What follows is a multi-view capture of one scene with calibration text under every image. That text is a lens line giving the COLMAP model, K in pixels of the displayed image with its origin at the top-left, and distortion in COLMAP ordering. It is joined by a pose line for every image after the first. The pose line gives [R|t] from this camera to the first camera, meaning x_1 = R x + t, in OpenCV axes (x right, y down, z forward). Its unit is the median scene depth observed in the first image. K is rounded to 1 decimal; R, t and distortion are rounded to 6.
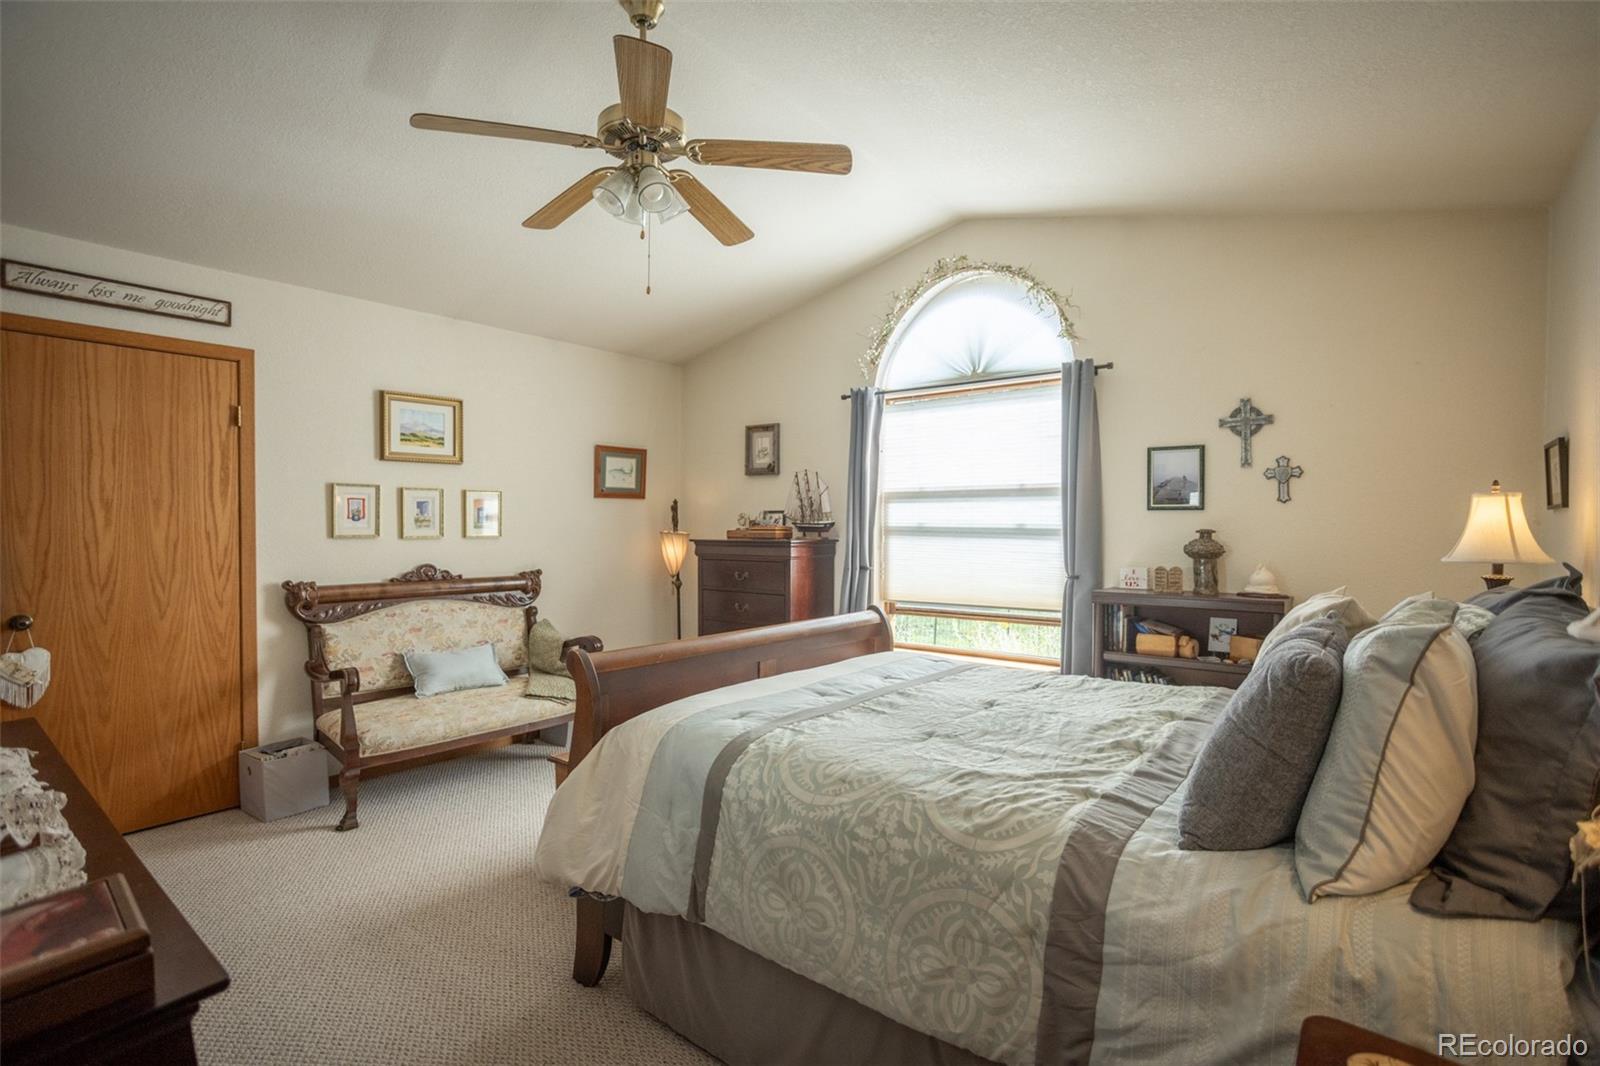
lens RADIAL K [[777.7, 0, 782.9], [0, 777.7, 538.8], [0, 0, 1]] dist [-0.015699, 0.005788]
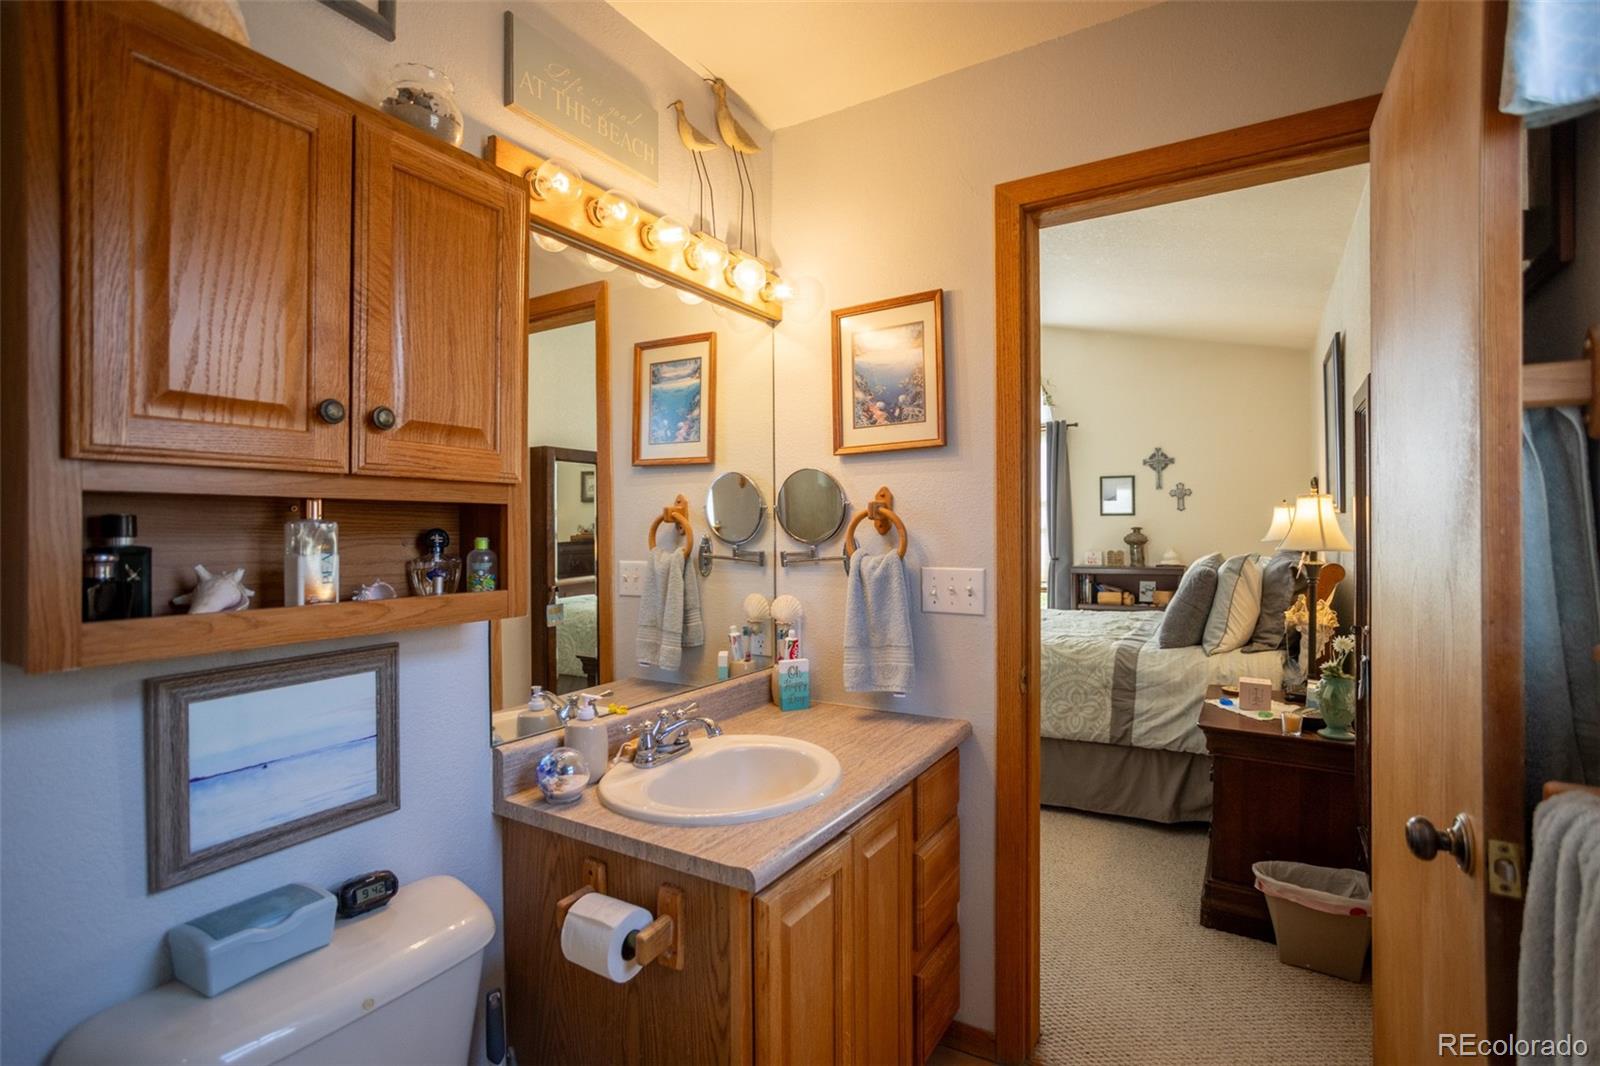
lens RADIAL K [[777.7, 0, 811.0], [0, 777.7, 528.7], [0, 0, 1]] dist [-0.015699, 0.005788]
pose [[0.988347, -0.007112, 0.152052, -0.401383], [0.010268, 0.999748, -0.019984, 0.017521], [-0.151871, 0.021312, 0.988170, -0.538899]]
